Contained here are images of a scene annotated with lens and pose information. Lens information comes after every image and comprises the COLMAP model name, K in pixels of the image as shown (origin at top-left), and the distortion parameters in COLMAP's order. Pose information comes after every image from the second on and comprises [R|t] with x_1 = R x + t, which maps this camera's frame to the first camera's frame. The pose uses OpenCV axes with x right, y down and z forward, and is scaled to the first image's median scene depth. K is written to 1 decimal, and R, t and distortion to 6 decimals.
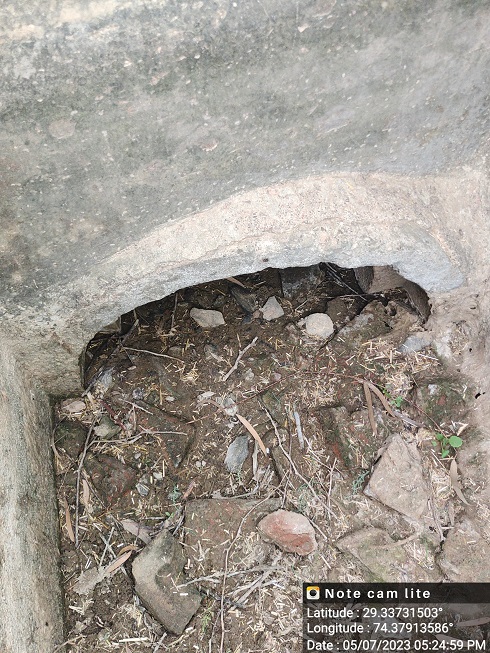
lens RADIAL K [[587.7, 0, 247.7], [0, 587.7, 320.1], [0, 0, 1]] dist [0.054583, -0.104209]
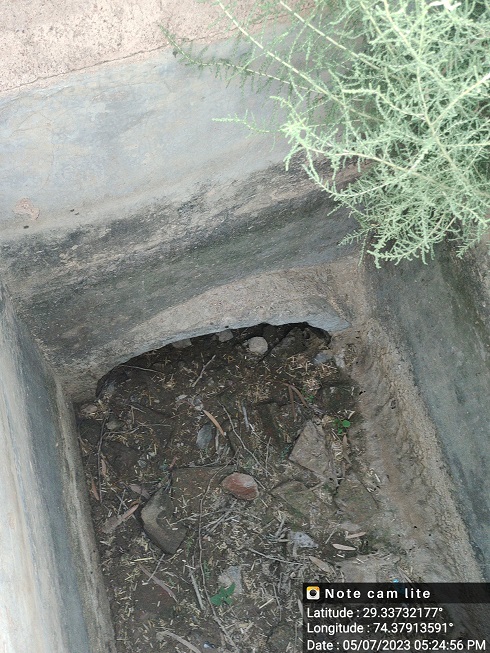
lens RADIAL K [[587.7, 0, 244.8], [0, 587.7, 325.4], [0, 0, 1]] dist [0.054583, -0.104209]
pose [[0.994026, -0.024788, 0.106289, -0.074392], [0.015370, 0.995955, 0.088531, -0.199067], [-0.108054, -0.086369, 0.990386, -0.498159]]
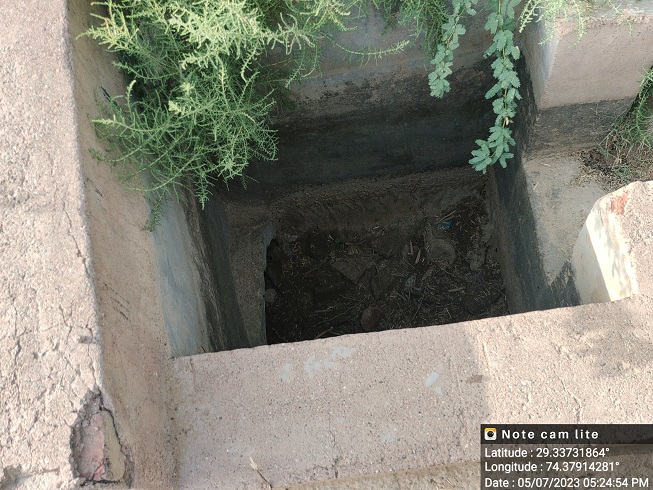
lens RADIAL K [[587.7, 0, 330.1], [0, 587.7, 246.6], [0, 0, 1]] dist [0.054583, -0.104209]
pose [[0.097374, -0.924814, 0.367747, -0.493793], [0.945935, 0.200868, 0.254673, -0.386781], [-0.309394, 0.323066, 0.894373, -0.978756]]
